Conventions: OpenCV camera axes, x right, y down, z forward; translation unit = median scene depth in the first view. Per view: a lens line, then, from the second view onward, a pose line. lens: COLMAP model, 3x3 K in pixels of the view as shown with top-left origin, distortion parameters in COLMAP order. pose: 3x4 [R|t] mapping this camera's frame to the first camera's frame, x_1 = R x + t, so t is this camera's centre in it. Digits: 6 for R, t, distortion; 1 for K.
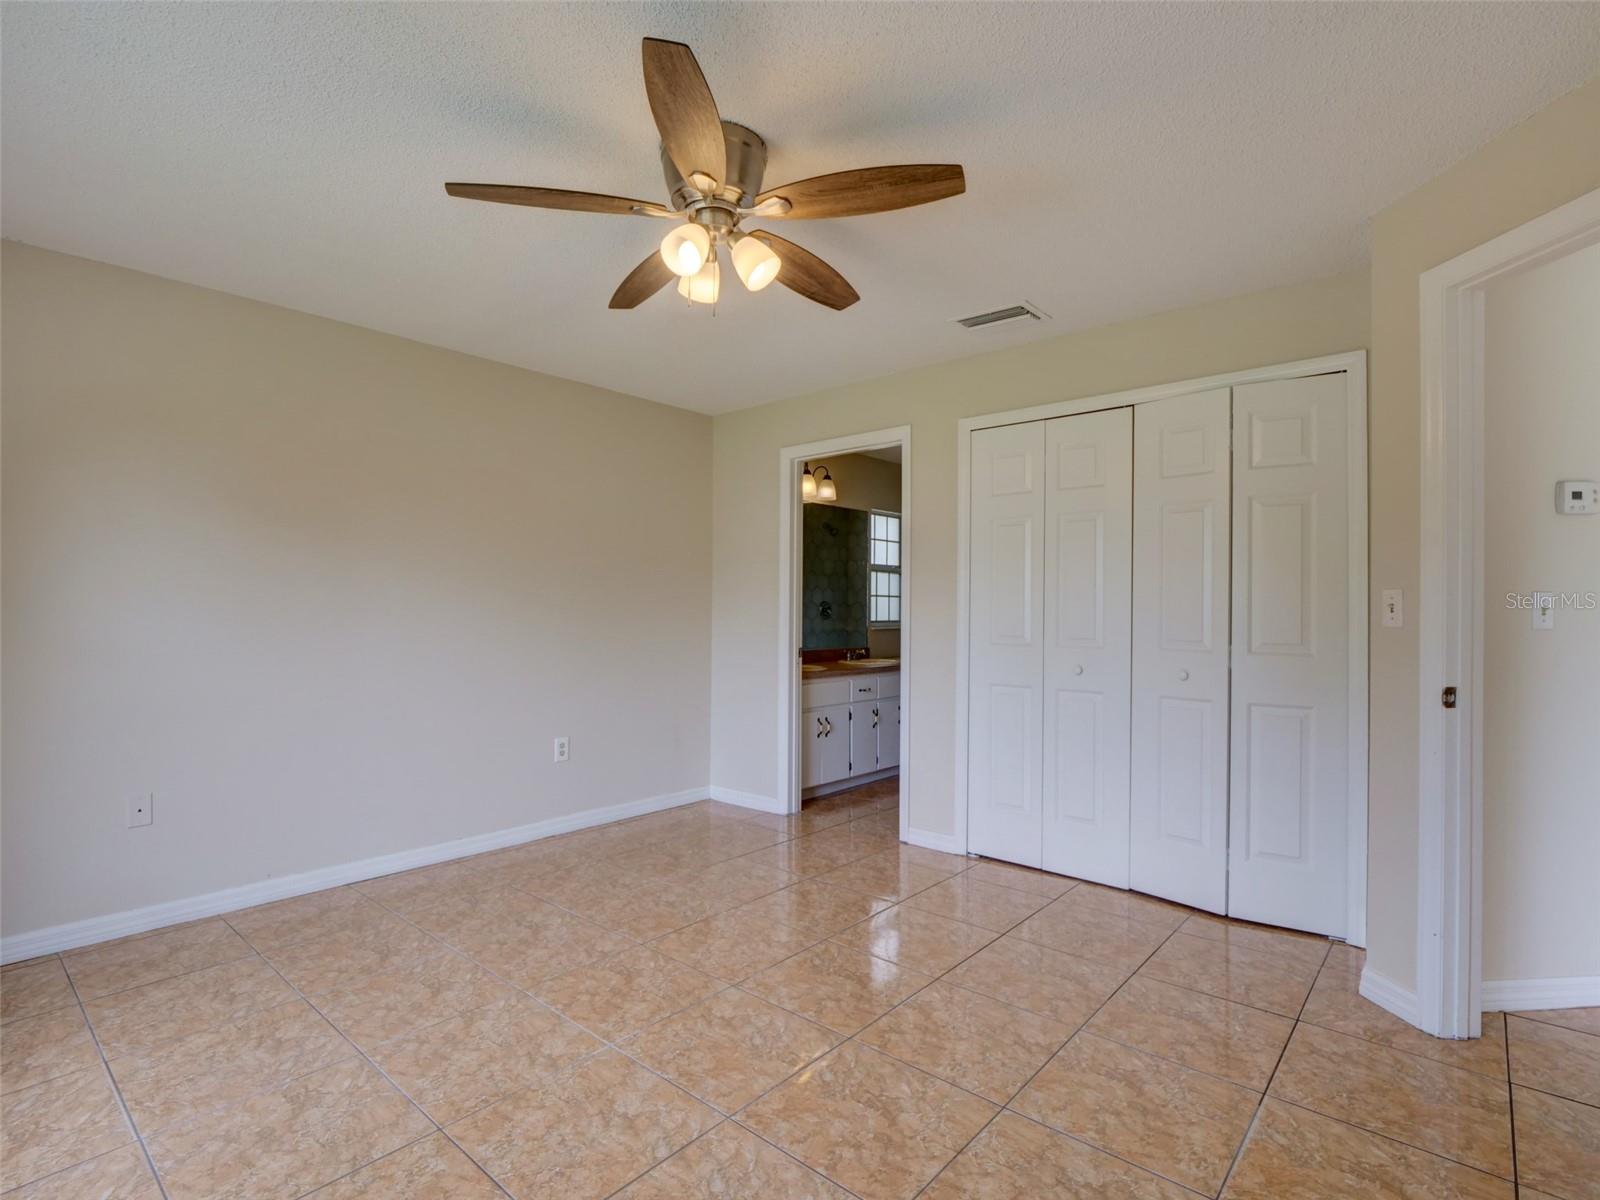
lens RADIAL K [[790.7, 0, 798.2], [0, 790.7, 597.3], [0, 0, 1]] dist [-0.010332, 0.001229]
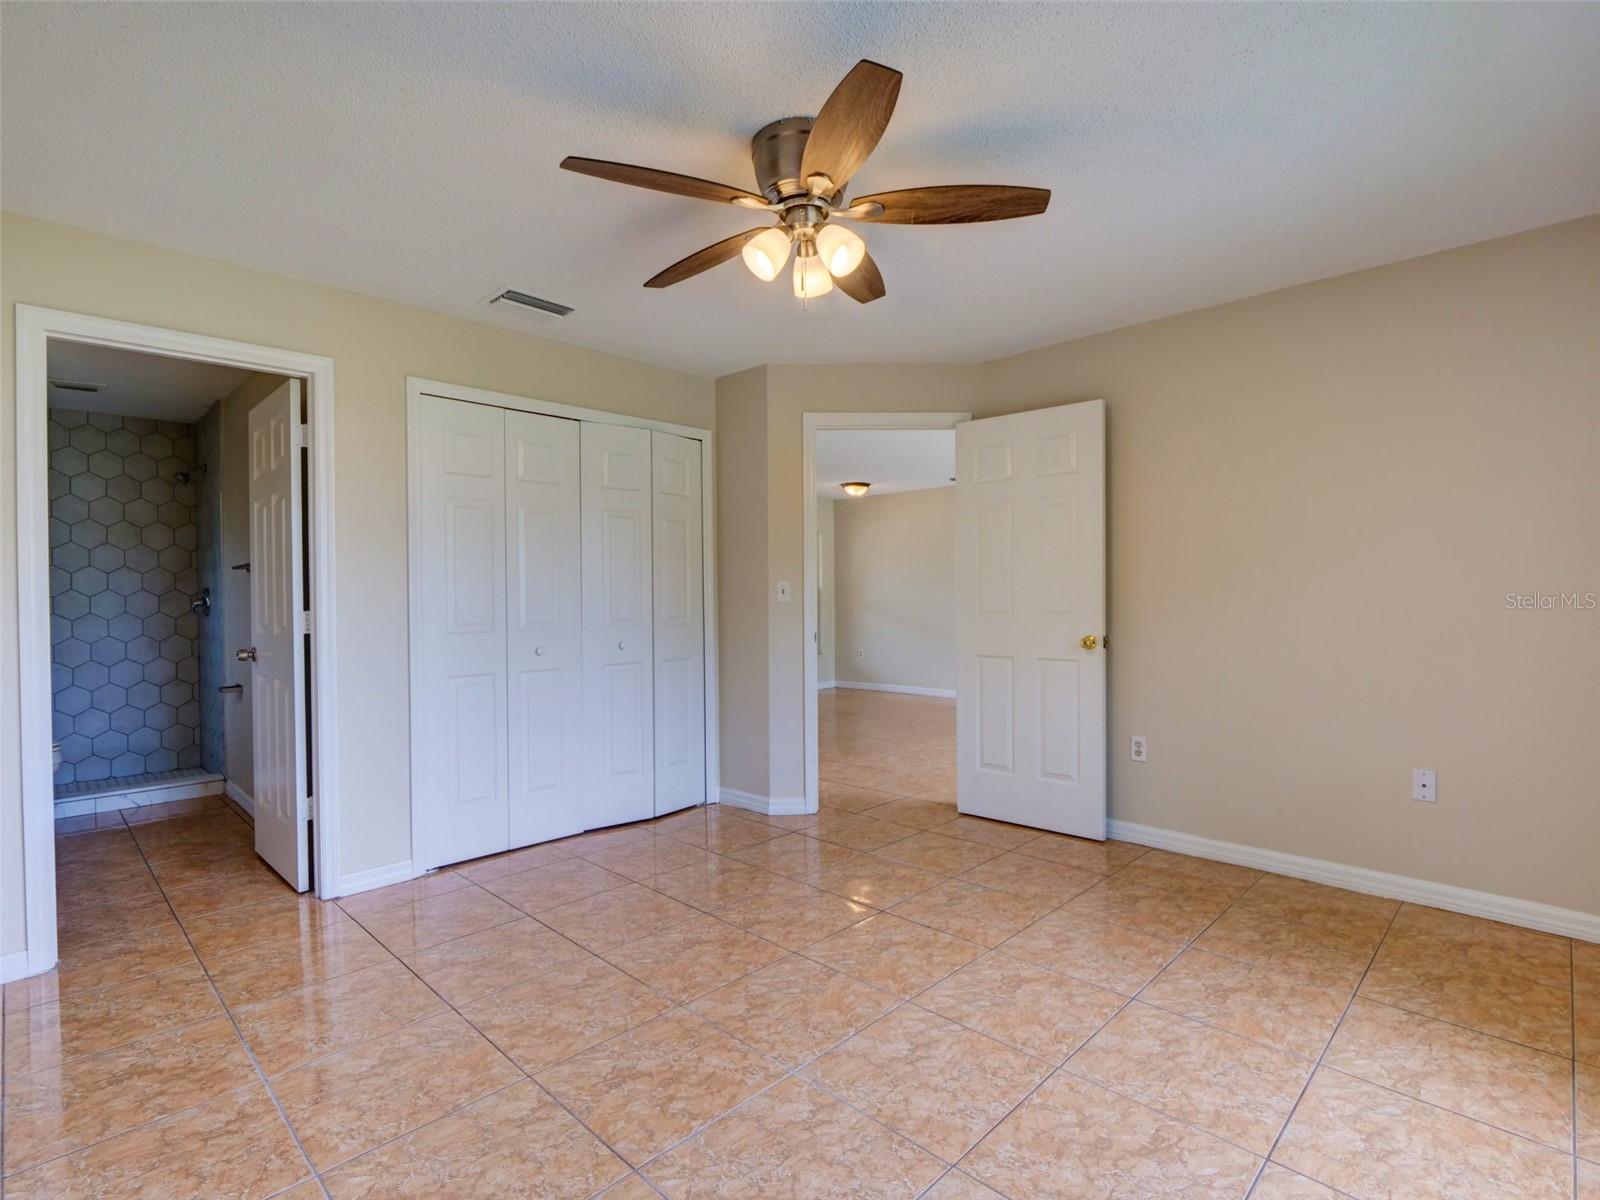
lens RADIAL K [[790.7, 0, 784.7], [0, 790.7, 626.2], [0, 0, 1]] dist [-0.010332, 0.001229]
pose [[0.061656, -0.044533, 0.997103, -0.836015], [-0.007717, 0.998953, 0.045093, 0.004234], [-0.998068, -0.010474, 0.061248, 0.706810]]
